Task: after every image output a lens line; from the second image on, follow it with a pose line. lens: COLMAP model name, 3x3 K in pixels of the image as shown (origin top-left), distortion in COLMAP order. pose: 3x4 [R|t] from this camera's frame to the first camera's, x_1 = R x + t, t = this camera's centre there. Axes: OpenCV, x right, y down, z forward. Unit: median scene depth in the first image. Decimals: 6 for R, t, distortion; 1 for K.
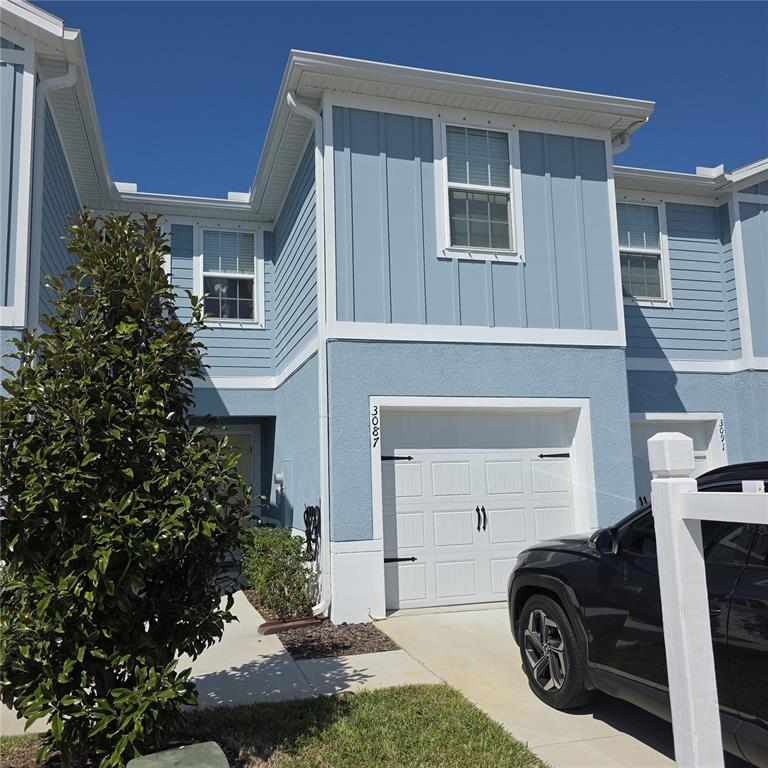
lens RADIAL K [[688.4, 0, 376.3], [0, 688.4, 388.7], [0, 0, 1]] dist [0.081347, -0.085944]
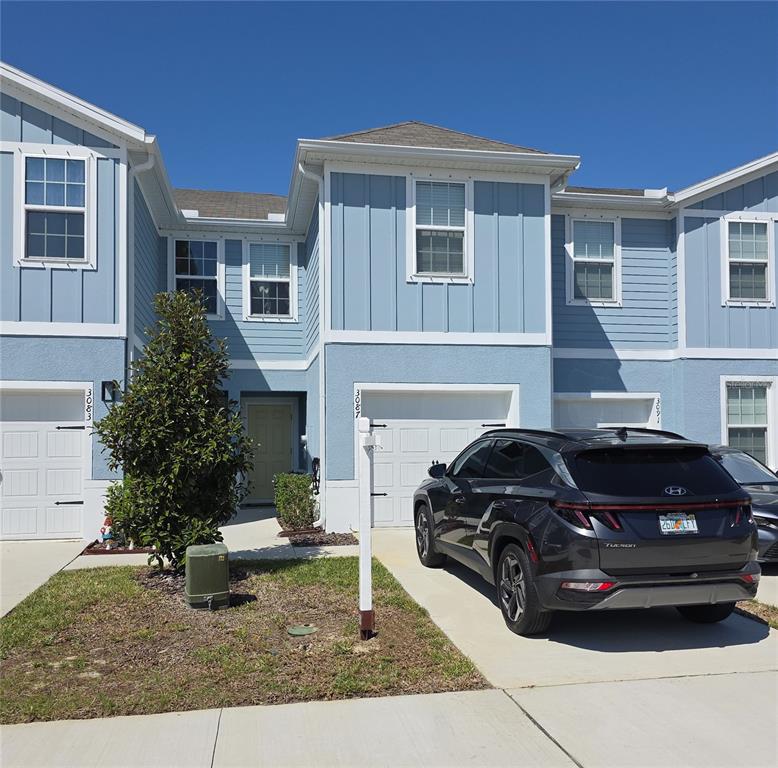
lens RADIAL K [[756.2, 0, 387.2], [0, 756.2, 421.1], [0, 0, 1]] dist [0.071897, 0.000000]
pose [[0.994105, 0.015997, -0.107233, 0.205904], [-0.005739, 0.995433, 0.095292, -0.053188], [0.108268, -0.094115, 0.989657, -0.504798]]
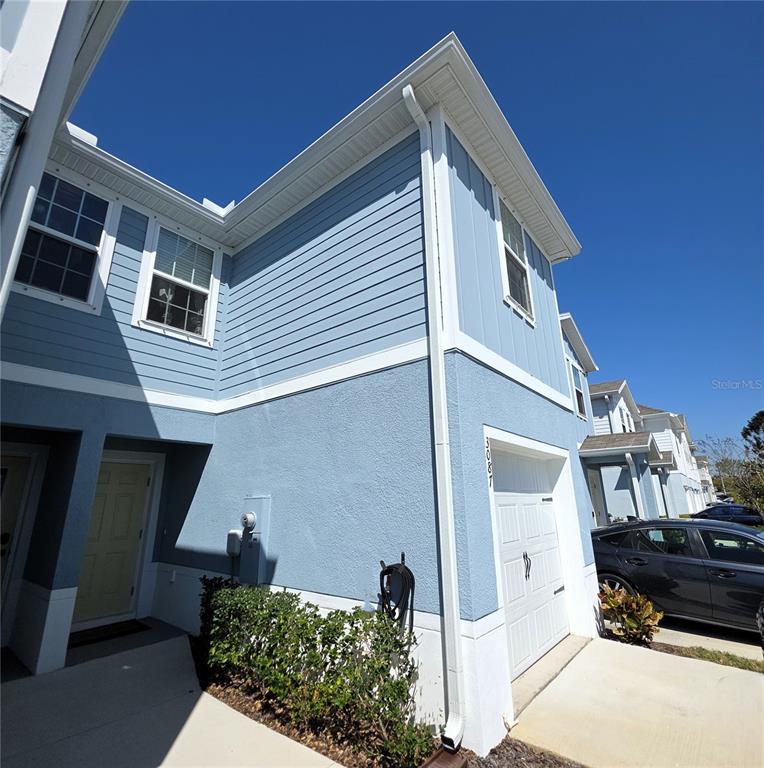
lens RADIAL K [[406.6, 0, 382.2], [0, 406.6, 381.0], [0, 0, 1]] dist [0.010485, -0.005622]
pose [[0.824790, 0.176424, 0.537212, -0.349762], [-0.081598, 0.977270, -0.195665, 0.059489], [-0.559521, 0.117547, 0.820438, 0.581080]]
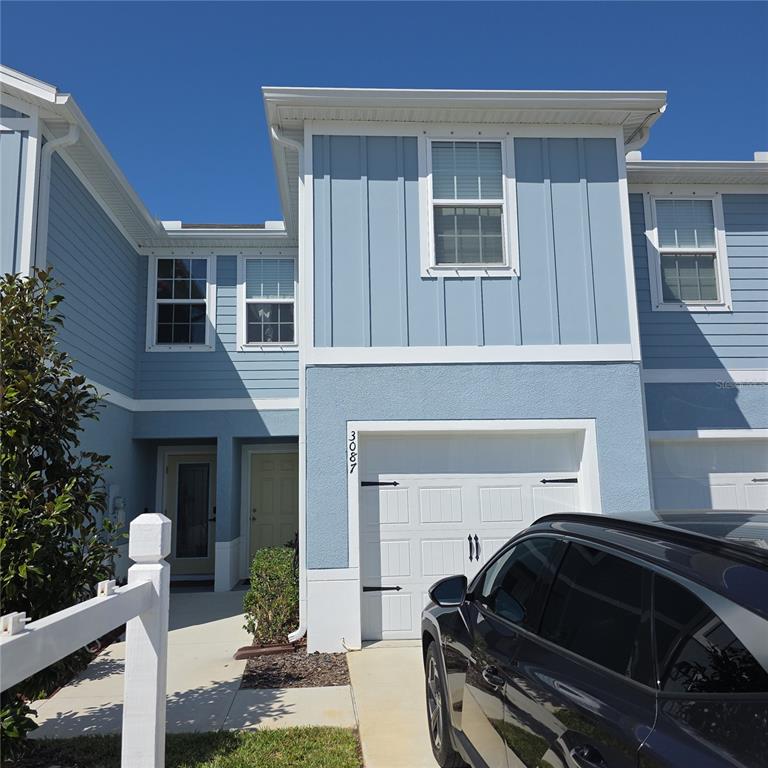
lens RADIAL K [[688.4, 0, 374.2], [0, 688.4, 382.4], [0, 0, 1]] dist [0.081347, -0.085944]
pose [[0.974562, -0.026449, -0.222552, 0.223982], [0.022326, 0.999530, -0.021020, -0.021261], [0.223003, 0.015516, 0.974694, 0.035265]]
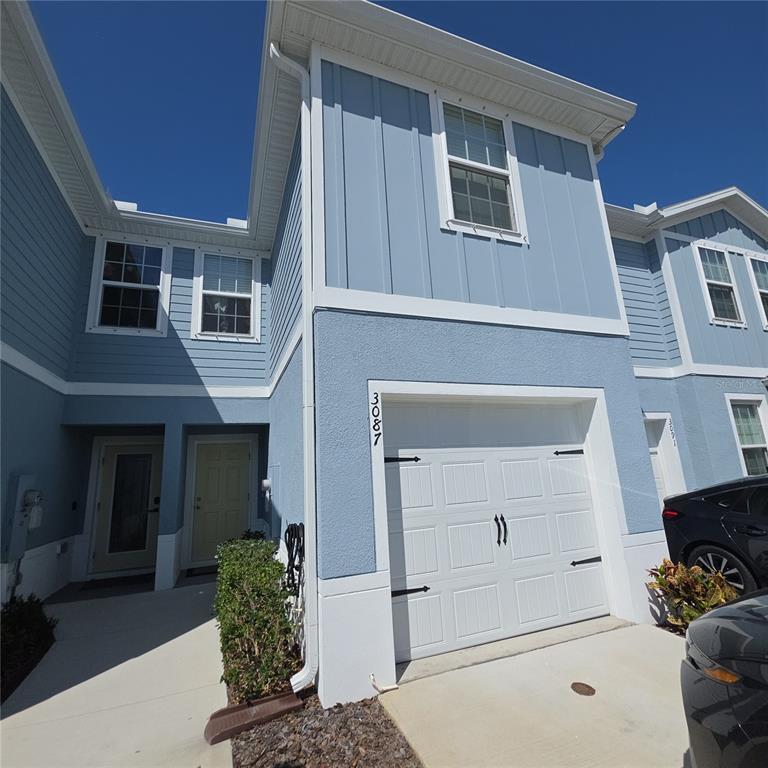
lens RADIAL K [[406.6, 0, 386.2], [0, 406.6, 382.2], [0, 0, 1]] dist [0.010485, -0.005622]
pose [[0.996464, -0.007959, 0.083649, -0.025291], [0.015848, 0.995439, -0.094073, 0.051233], [-0.082518, 0.095066, 0.992045, 0.478258]]
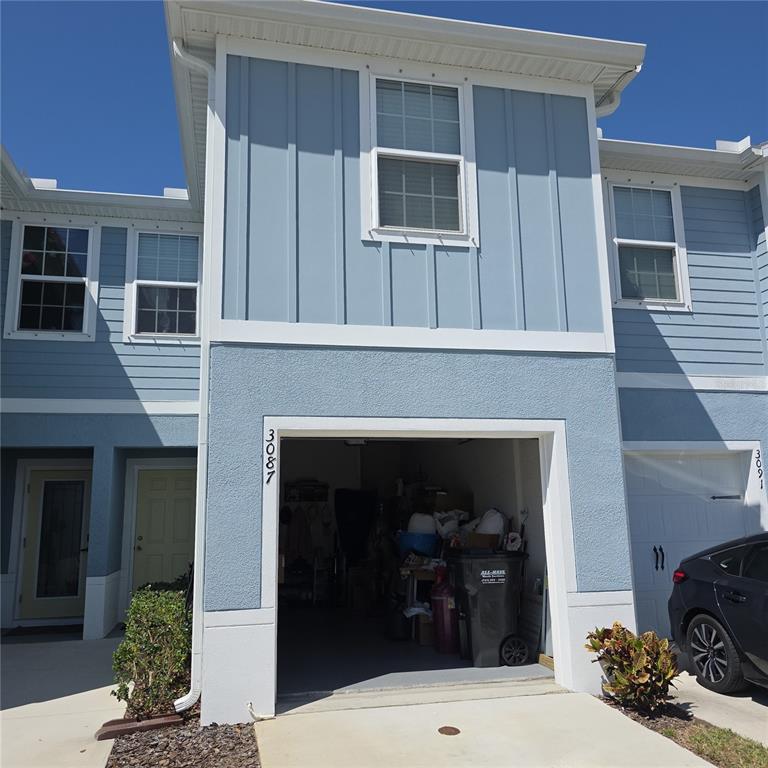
lens RADIAL K [[688.4, 0, 386.0], [0, 688.4, 390.5], [0, 0, 1]] dist [0.081347, -0.085944]
pose [[0.997458, -0.007341, -0.070878, 0.161218], [0.003785, 0.998733, -0.050172, 0.018642], [0.071157, 0.049776, 0.996222, 0.215421]]
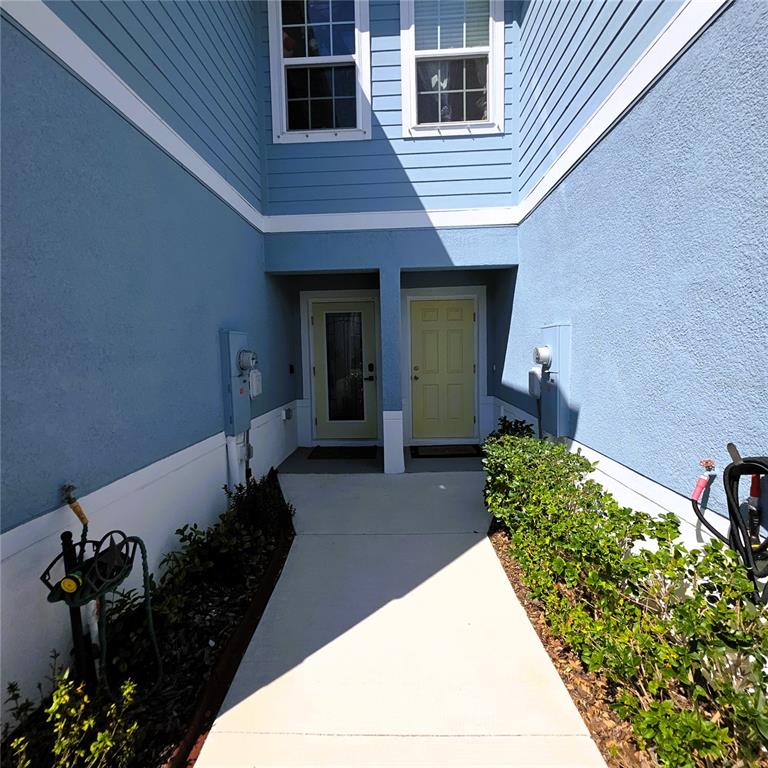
lens RADIAL K [[406.6, 0, 384.2], [0, 406.6, 382.0], [0, 0, 1]] dist [0.010485, -0.005622]
pose [[0.947938, 0.031711, -0.316873, -0.186550], [0.037199, 0.977192, 0.209074, 0.086004], [0.316275, -0.209977, 0.925138, 0.729508]]
